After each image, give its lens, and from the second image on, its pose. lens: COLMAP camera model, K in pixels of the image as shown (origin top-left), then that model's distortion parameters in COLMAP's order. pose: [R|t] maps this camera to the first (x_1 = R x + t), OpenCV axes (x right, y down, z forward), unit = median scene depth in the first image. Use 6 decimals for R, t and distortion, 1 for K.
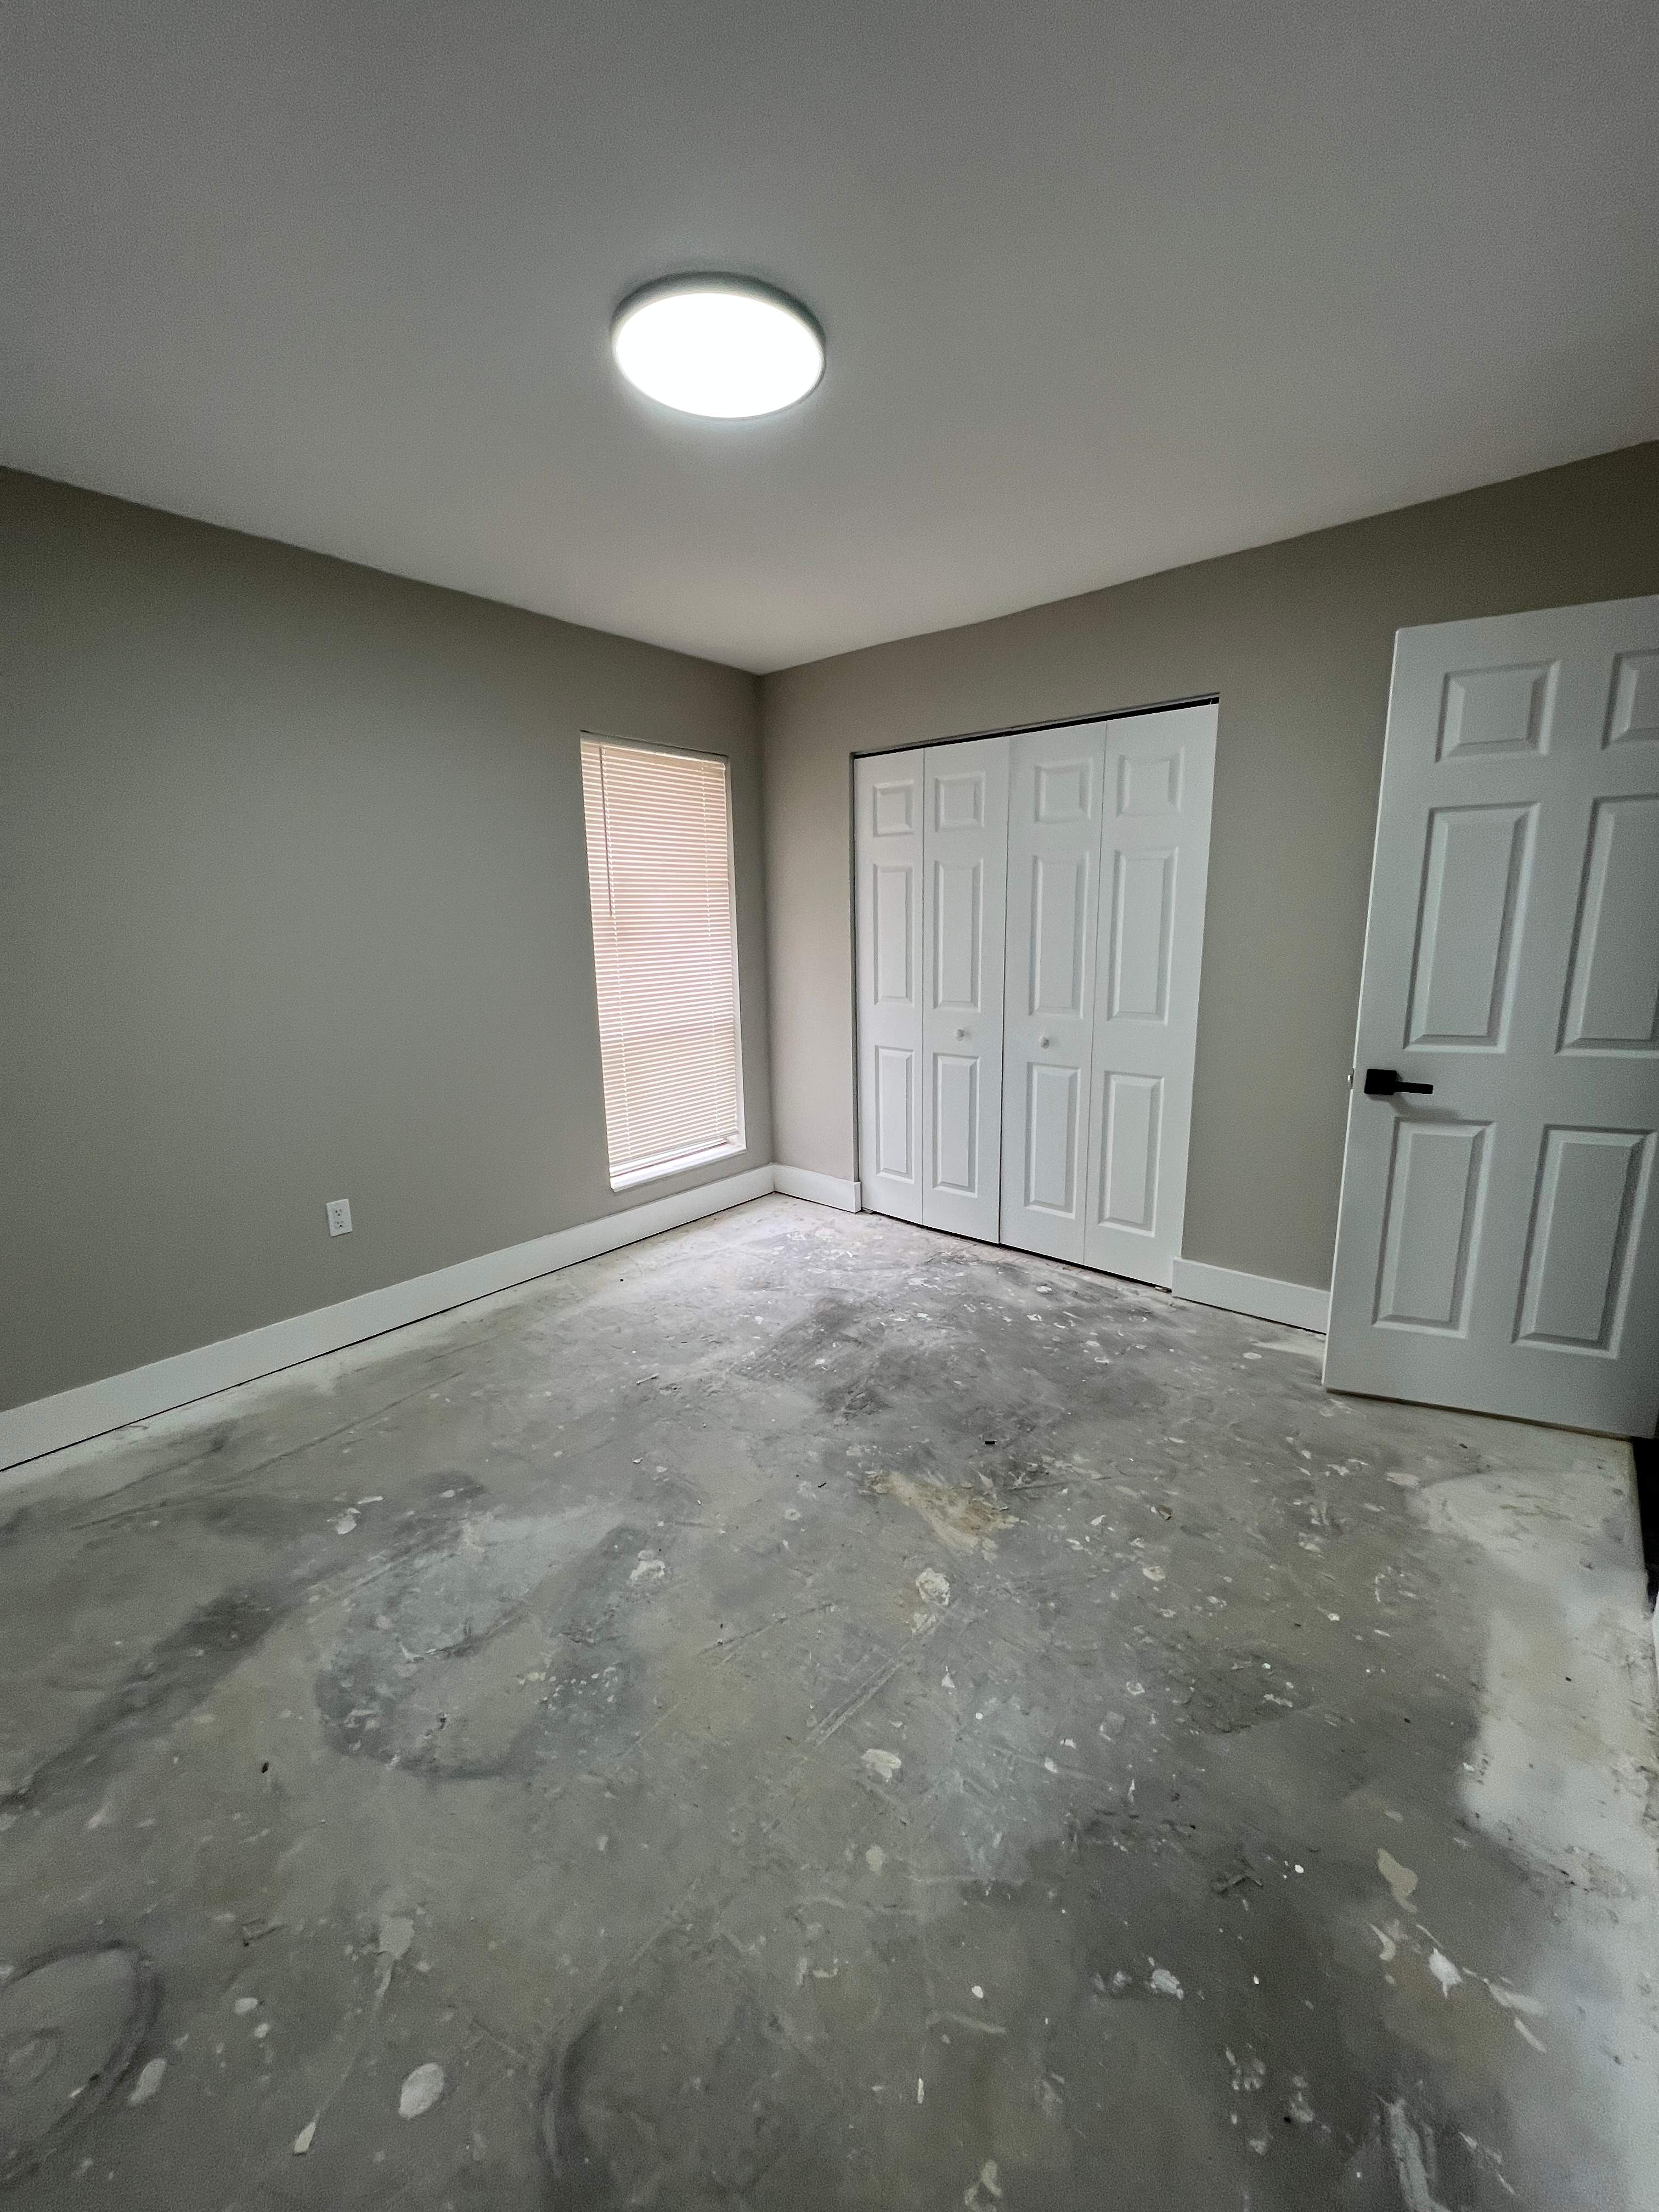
lens RADIAL K [[884.8, 0, 841.4], [0, 884.8, 1106.1], [0, 0, 1]] dist [-0.001219, 0.000751]
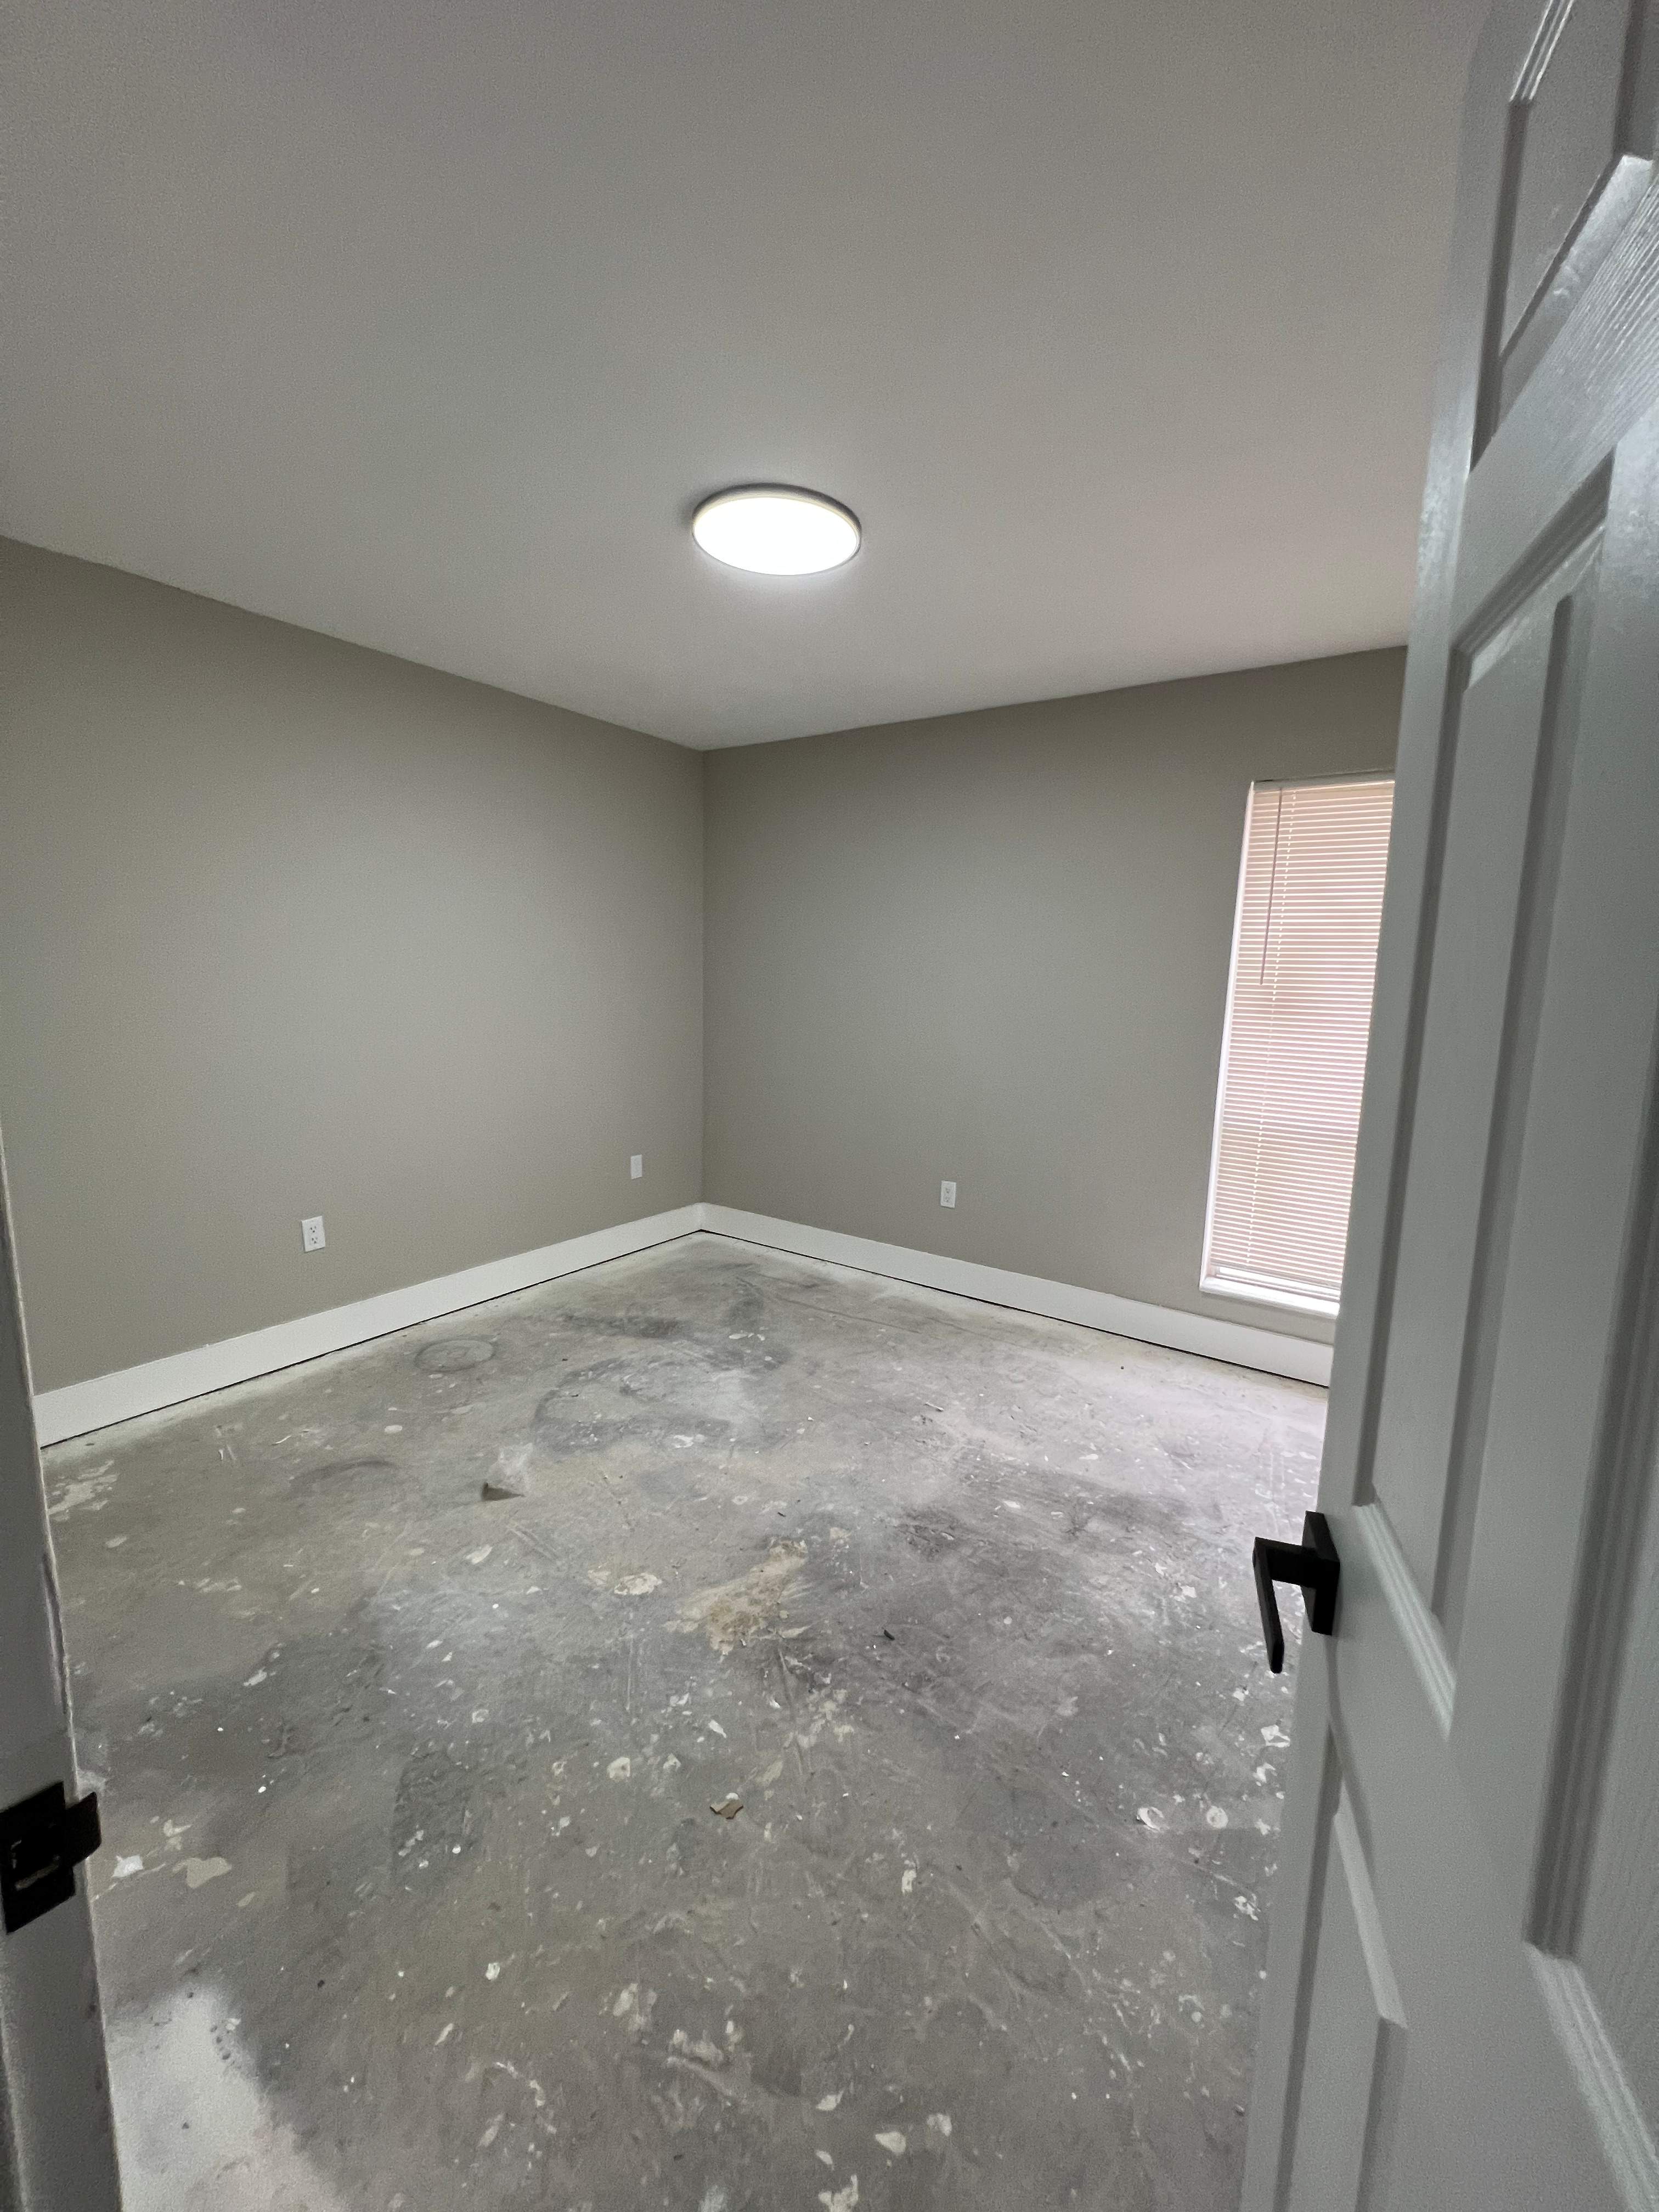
lens RADIAL K [[884.8, 0, 828.3], [0, 884.8, 1108.4], [0, 0, 1]] dist [-0.001219, 0.000751]
pose [[0.079744, 0.171884, -0.981884, 0.938439], [-0.241527, 0.959001, 0.148263, -0.202950], [0.967112, 0.225329, 0.117989, 0.831900]]
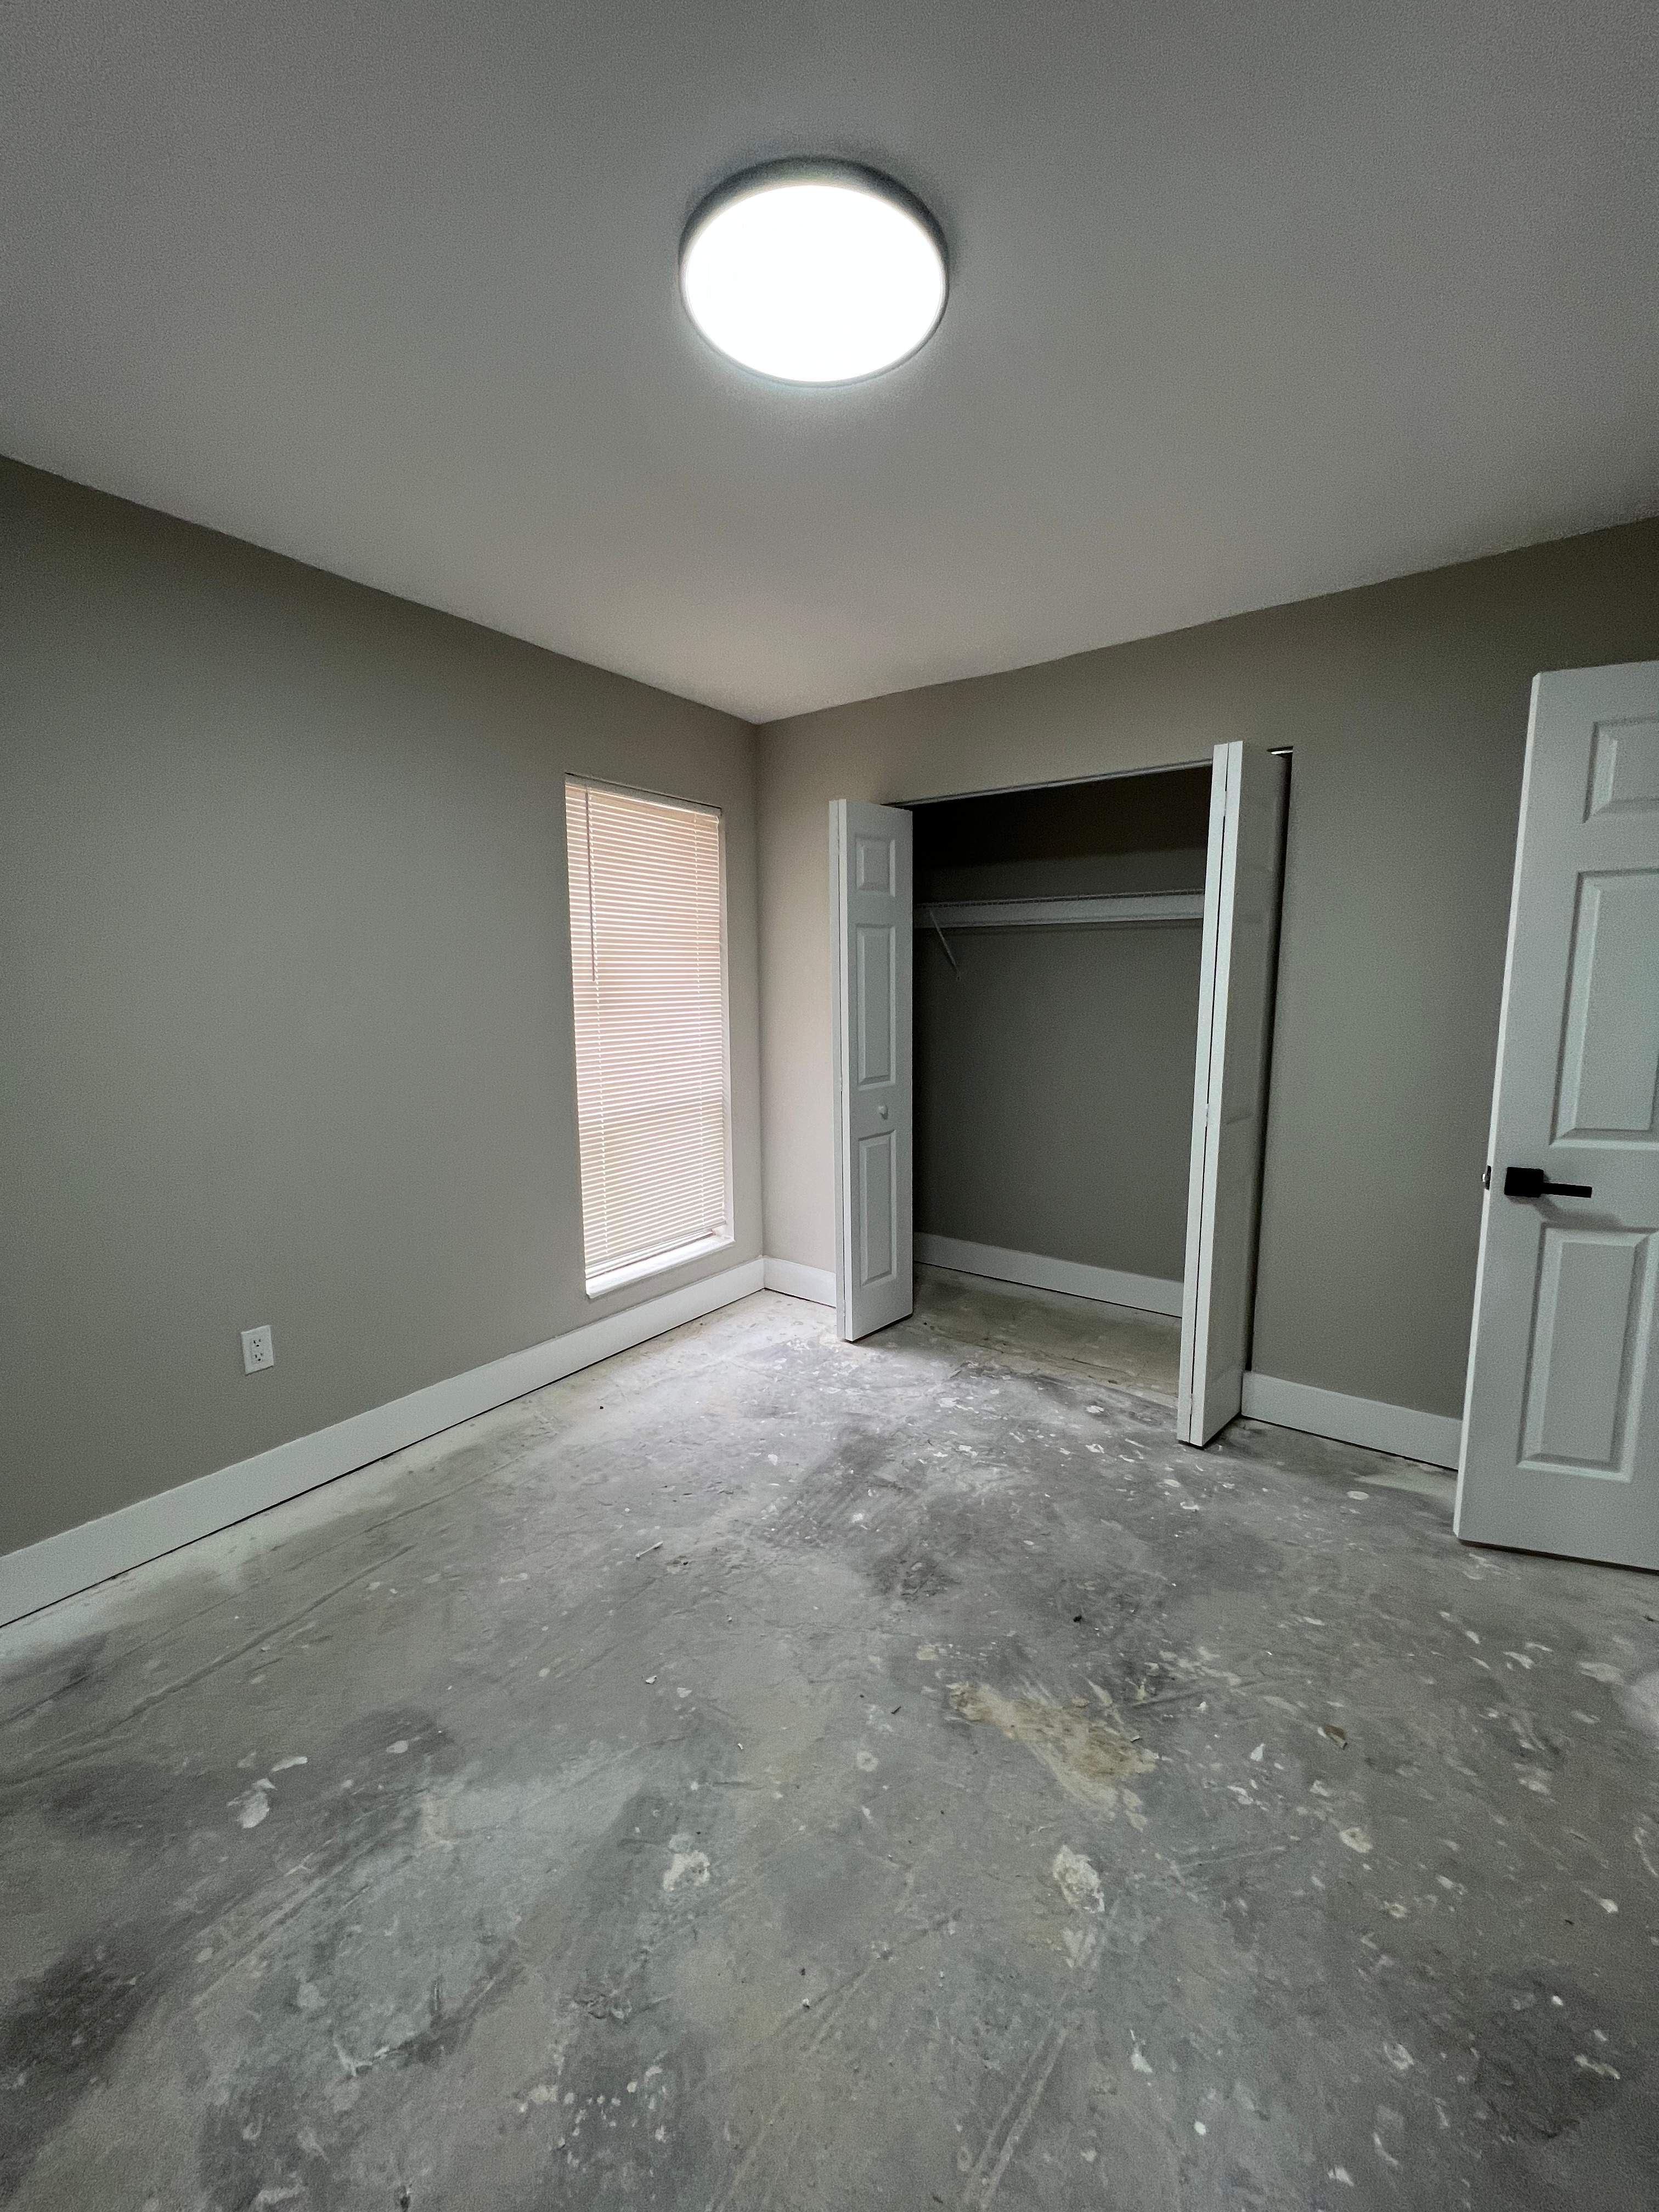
lens RADIAL K [[884.8, 0, 839.2], [0, 884.8, 1106.8], [0, 0, 1]] dist [-0.001219, 0.000751]
pose [[0.997558, 0.001607, 0.069828, -0.128402], [0.003365, 0.997468, -0.071034, -0.044995], [-0.069766, 0.071096, 0.995027, 0.196304]]
